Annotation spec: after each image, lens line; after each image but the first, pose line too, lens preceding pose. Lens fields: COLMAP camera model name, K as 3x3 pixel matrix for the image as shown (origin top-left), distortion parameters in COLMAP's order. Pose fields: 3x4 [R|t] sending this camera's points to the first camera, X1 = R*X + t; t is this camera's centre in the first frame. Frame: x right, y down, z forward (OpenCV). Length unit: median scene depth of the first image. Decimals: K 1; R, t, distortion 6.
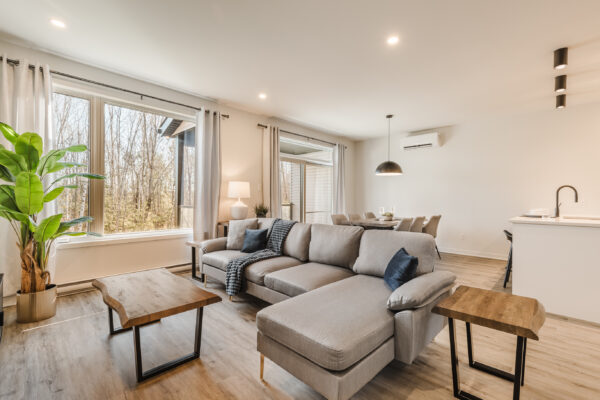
lens RADIAL K [[266.5, 0, 302.1], [0, 266.5, 200.3], [0, 0, 1]] dist [-0.001365, -0.000409]
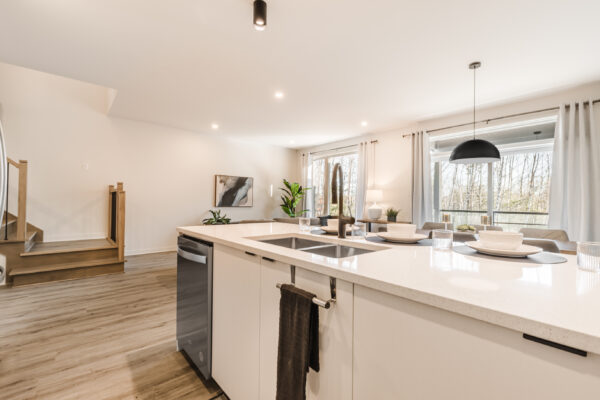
lens RADIAL K [[266.5, 0, 299.1], [0, 266.5, 200.1], [0, 0, 1]] dist [-0.001365, -0.000409]
pose [[-0.090527, -0.013195, -0.995807, 1.082540], [-0.021585, 0.999703, -0.011285, 0.002329], [0.995660, 0.020473, -0.090785, 0.745523]]
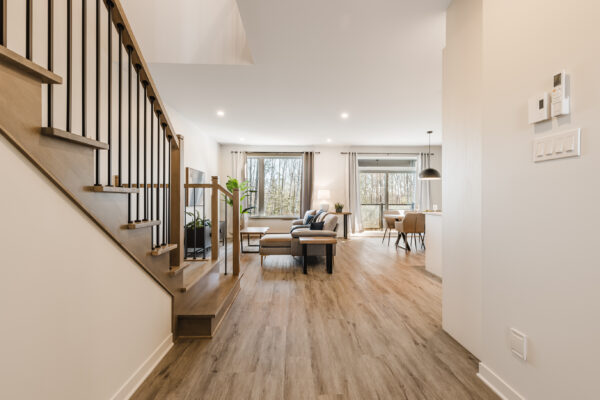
lens RADIAL K [[266.5, 0, 299.0], [0, 266.5, 201.5], [0, 0, 1]] dist [-0.001365, -0.000409]
pose [[0.712457, -0.005328, -0.701696, 0.858396], [0.000690, 0.999976, -0.006892, 0.018325], [0.701716, 0.004426, 0.712443, -0.343479]]
